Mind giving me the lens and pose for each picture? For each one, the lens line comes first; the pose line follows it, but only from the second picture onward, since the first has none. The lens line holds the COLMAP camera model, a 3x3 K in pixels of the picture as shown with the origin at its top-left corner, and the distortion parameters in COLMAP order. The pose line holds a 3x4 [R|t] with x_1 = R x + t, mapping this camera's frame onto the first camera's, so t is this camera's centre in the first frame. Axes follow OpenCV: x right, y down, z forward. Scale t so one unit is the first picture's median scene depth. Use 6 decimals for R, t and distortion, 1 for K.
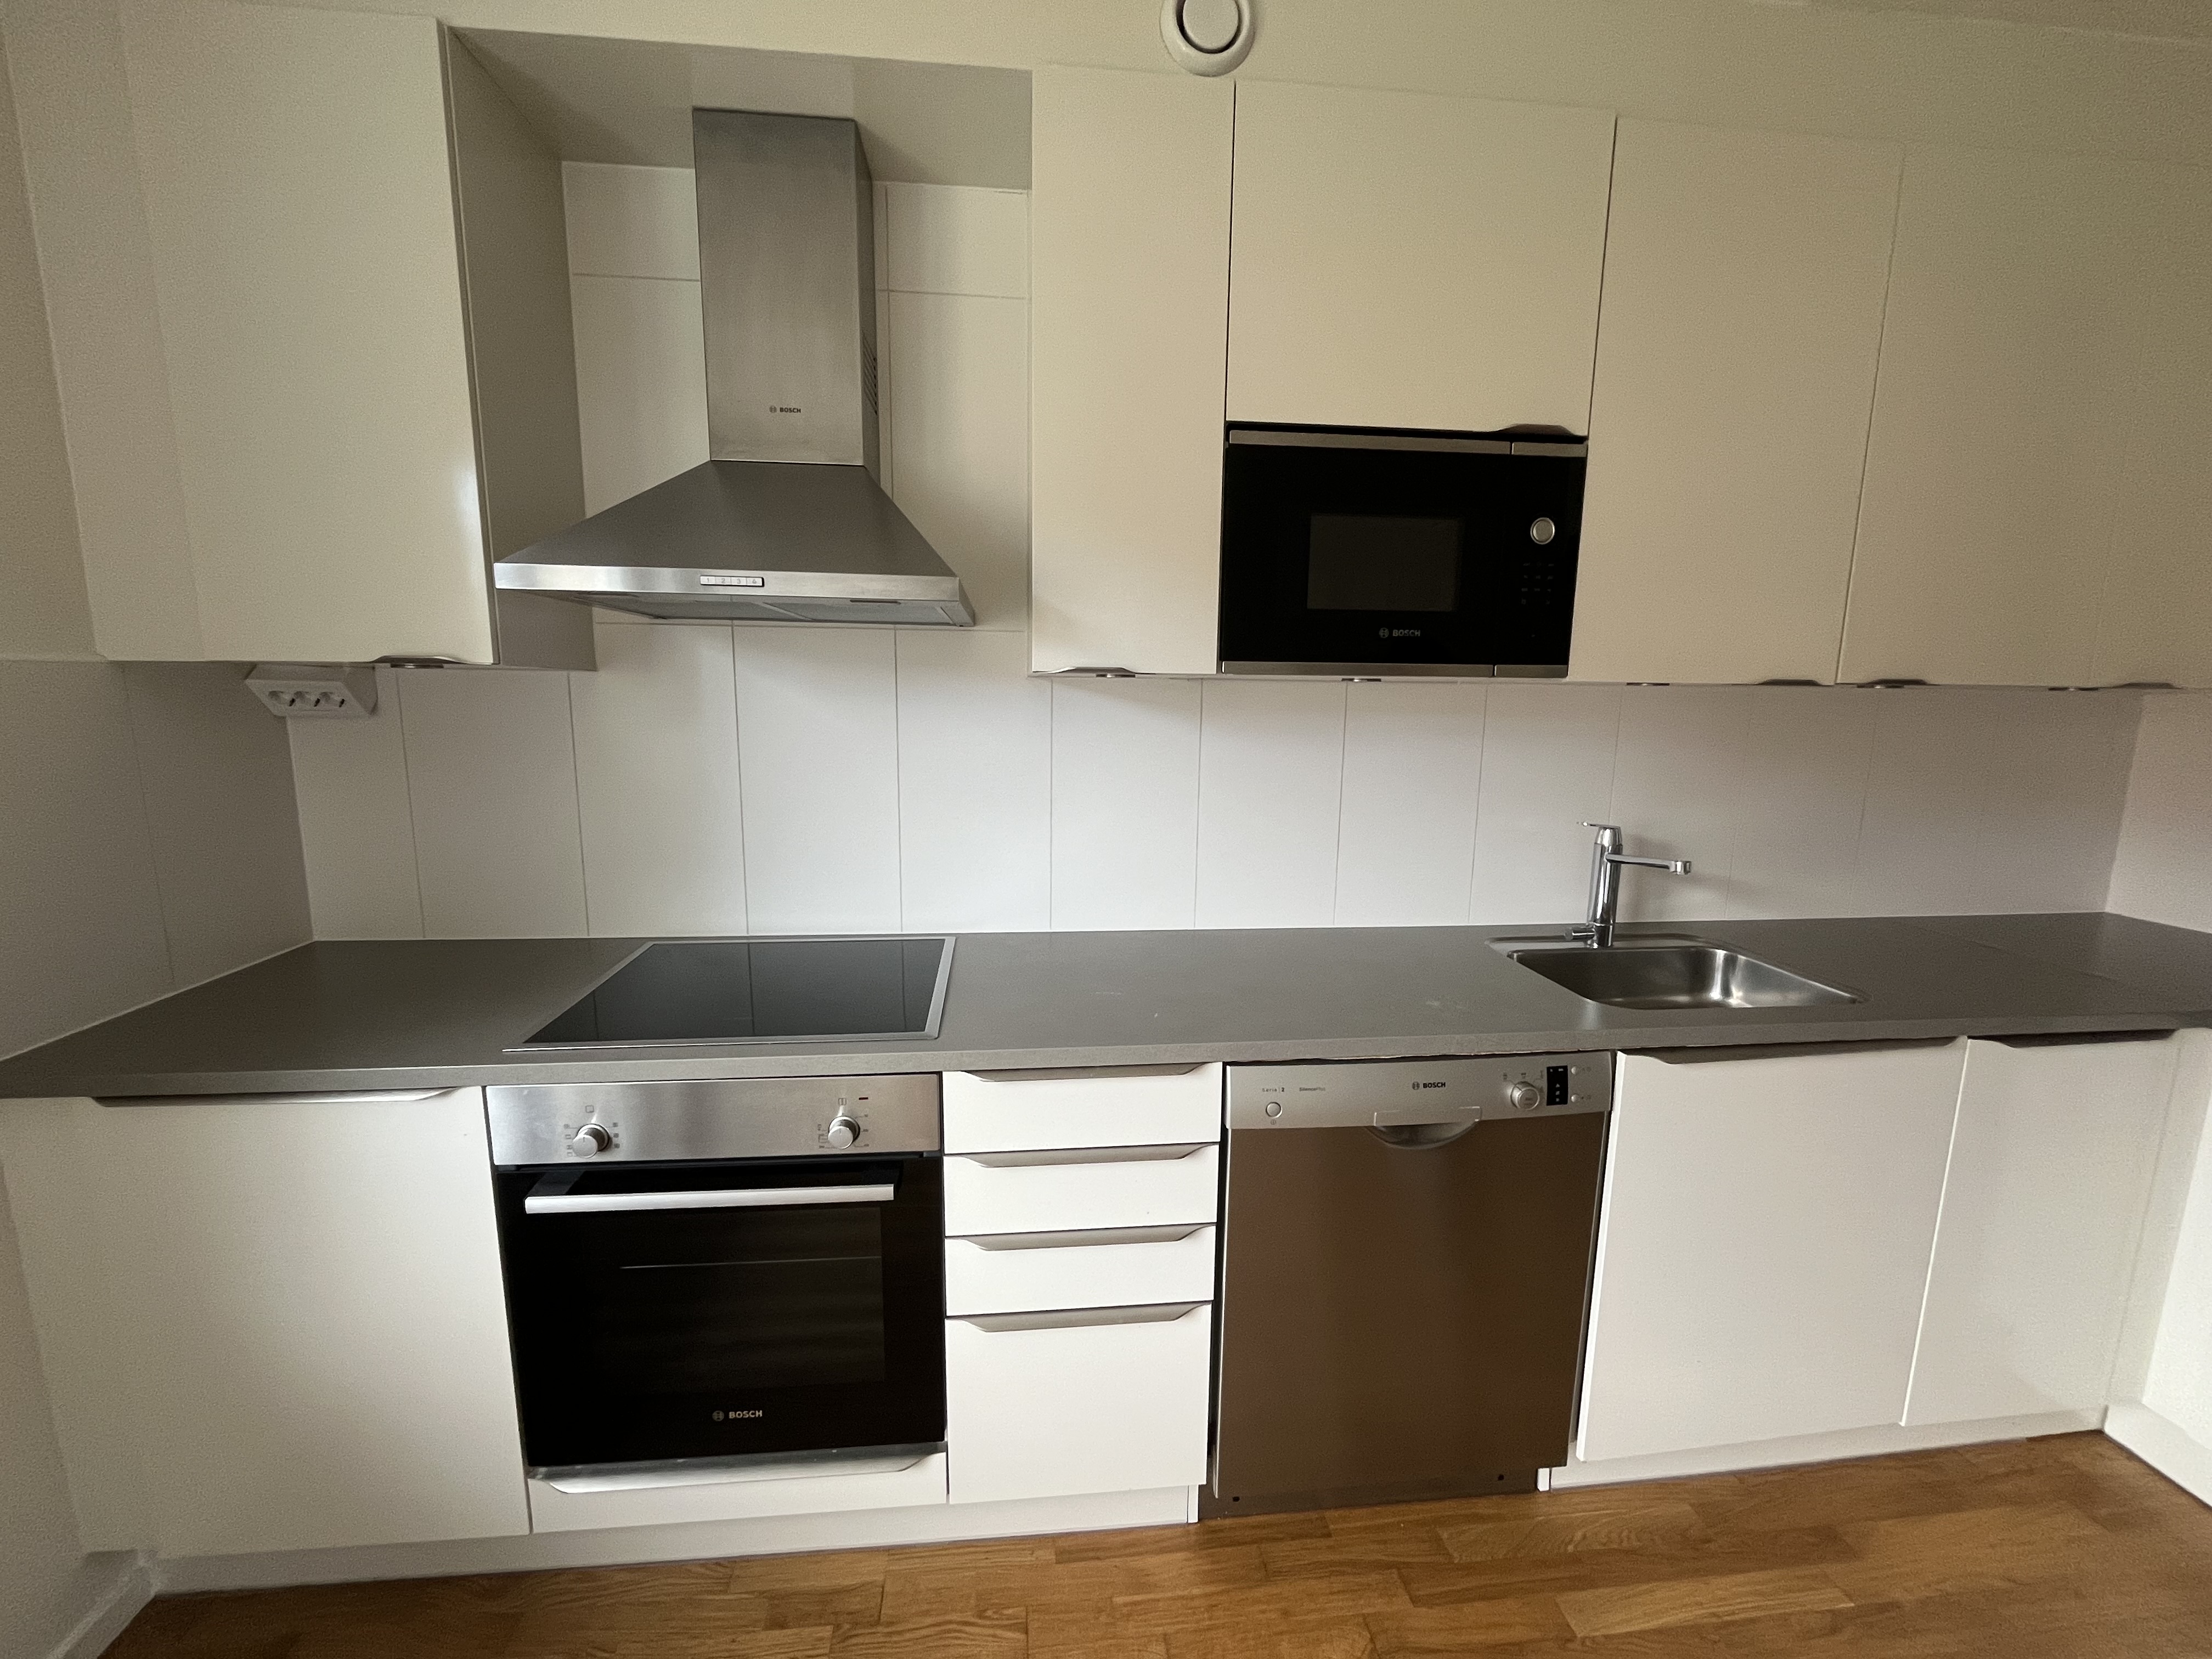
lens RADIAL K [[895.5, 0, 1100.6], [0, 895.5, 834.9], [0, 0, 1]] dist [-0.003248, -0.000180]
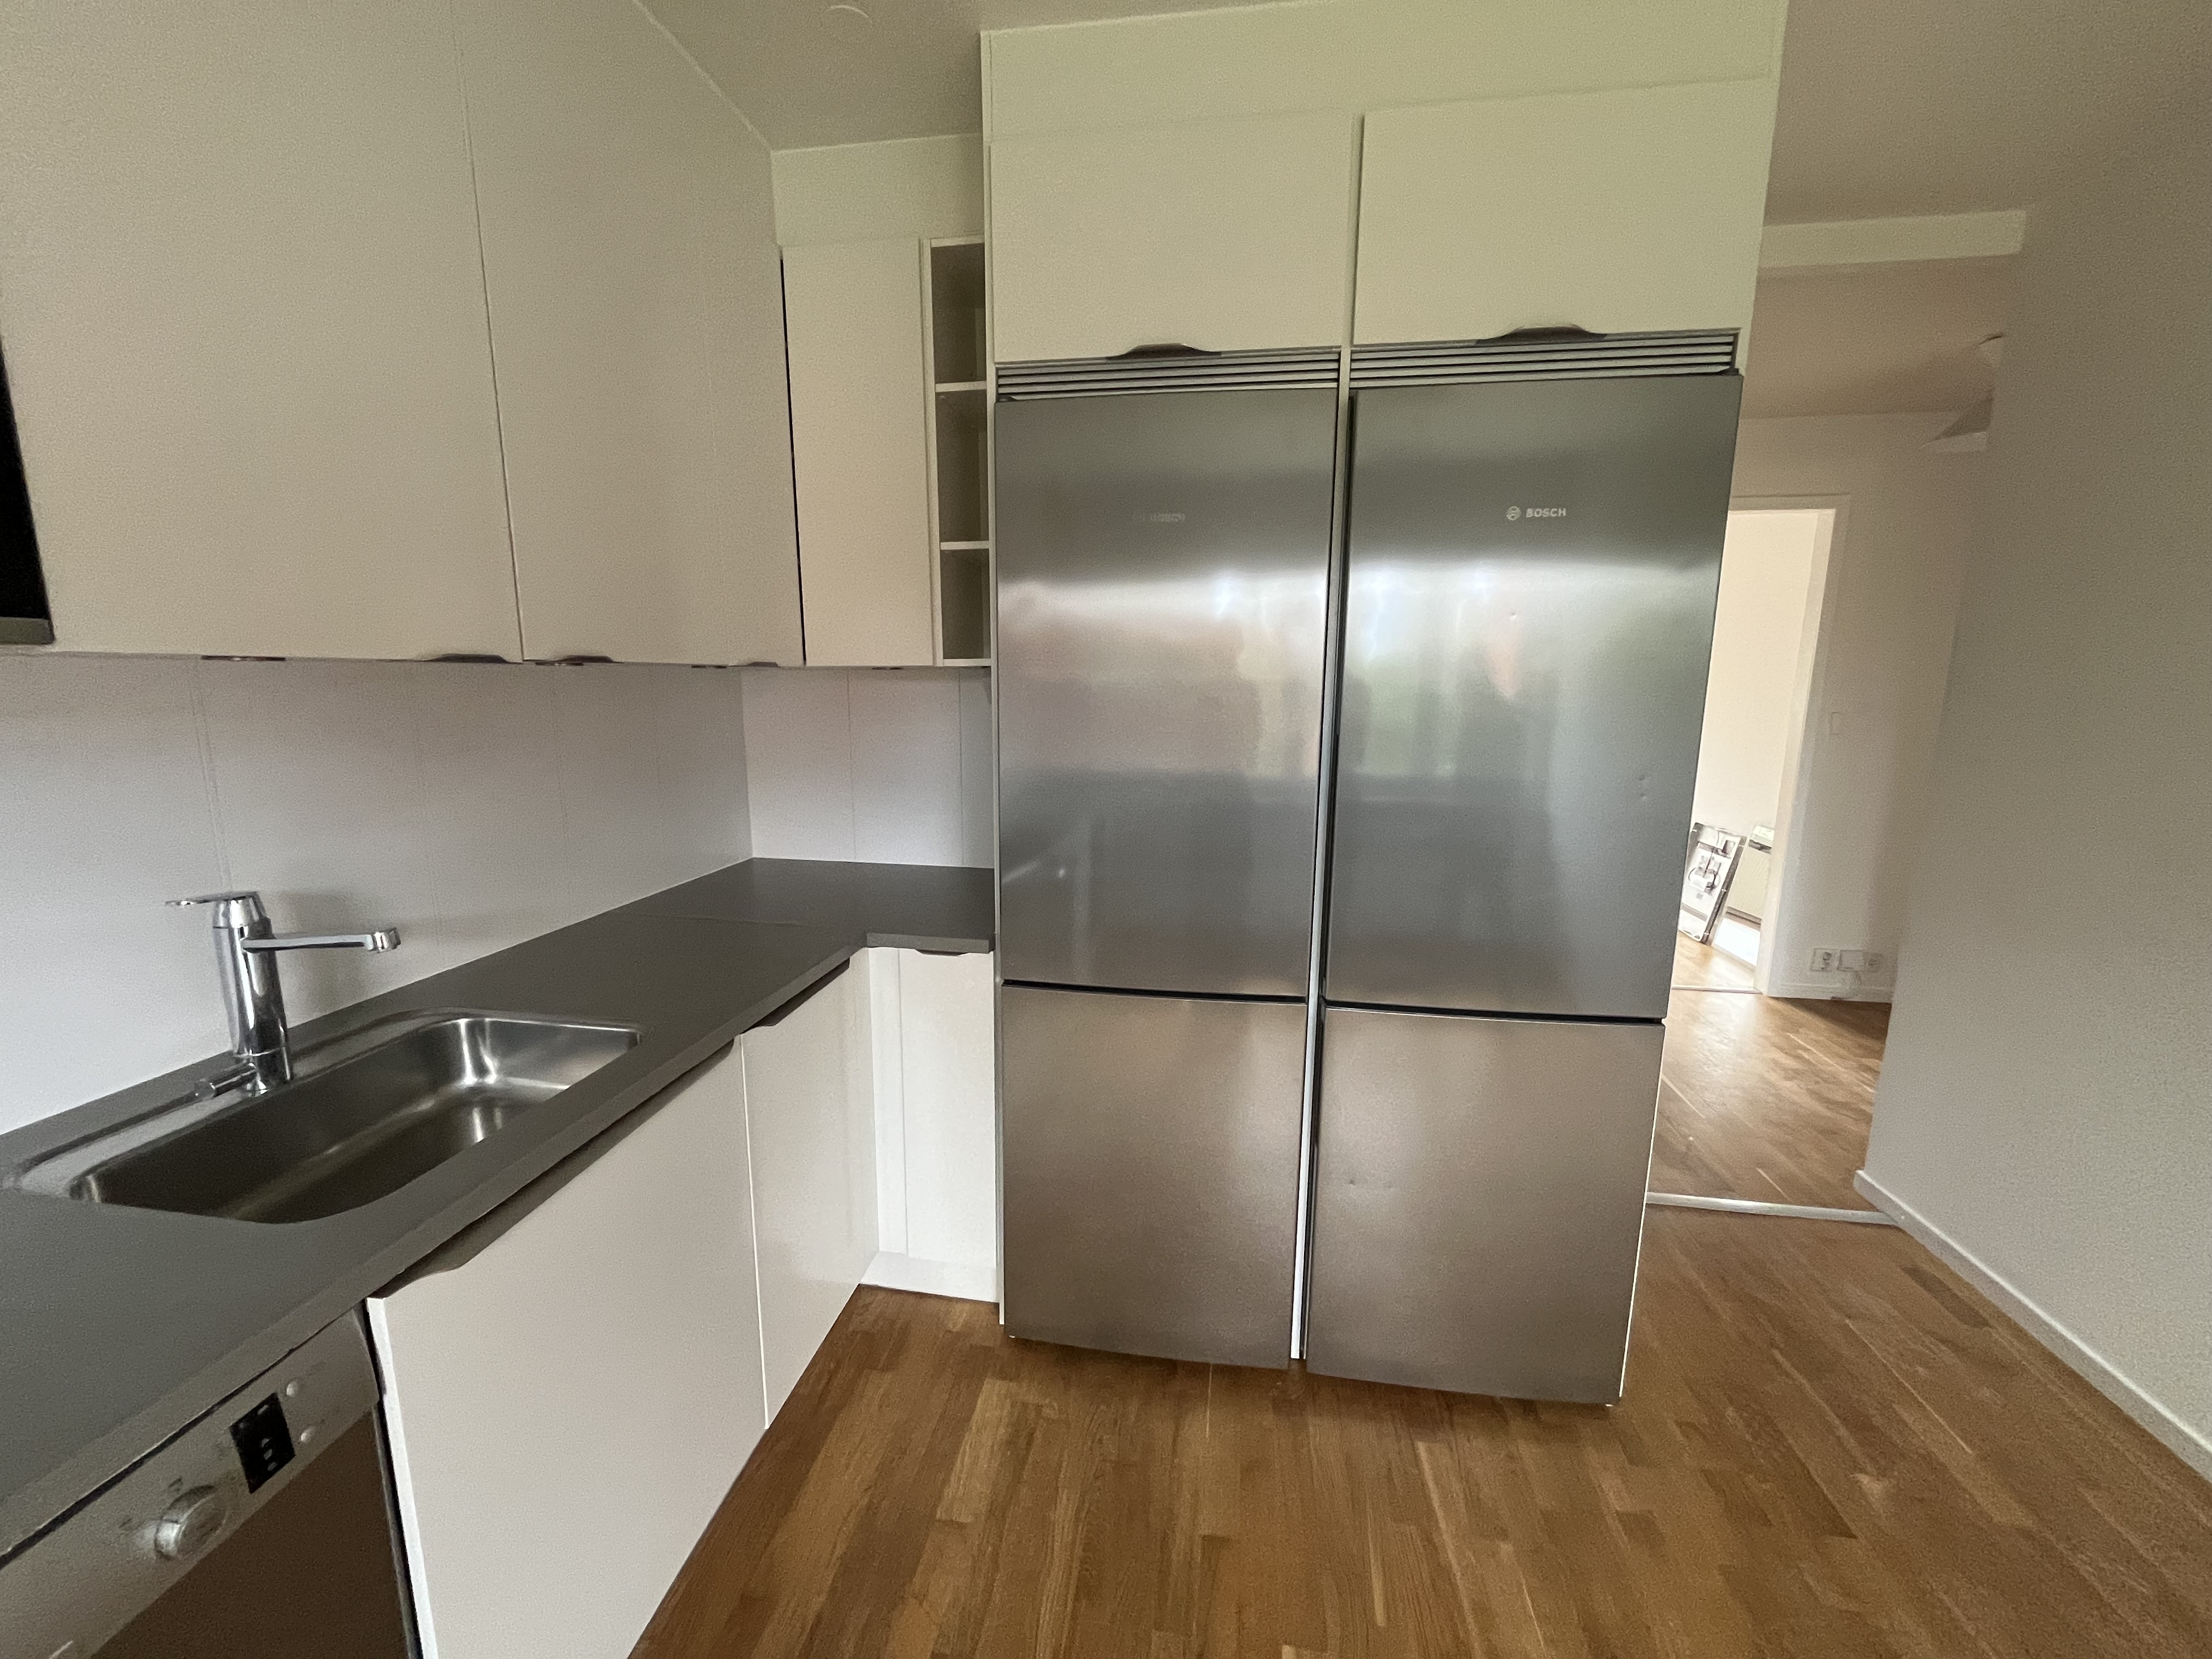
lens RADIAL K [[895.5, 0, 1106.3], [0, 895.5, 834.1], [0, 0, 1]] dist [-0.003248, -0.000180]
pose [[0.260415, -0.174085, 0.949673, 0.175024], [0.145145, 0.979491, 0.139750, -0.053709], [-0.954524, 0.101447, 0.280342, 0.297062]]
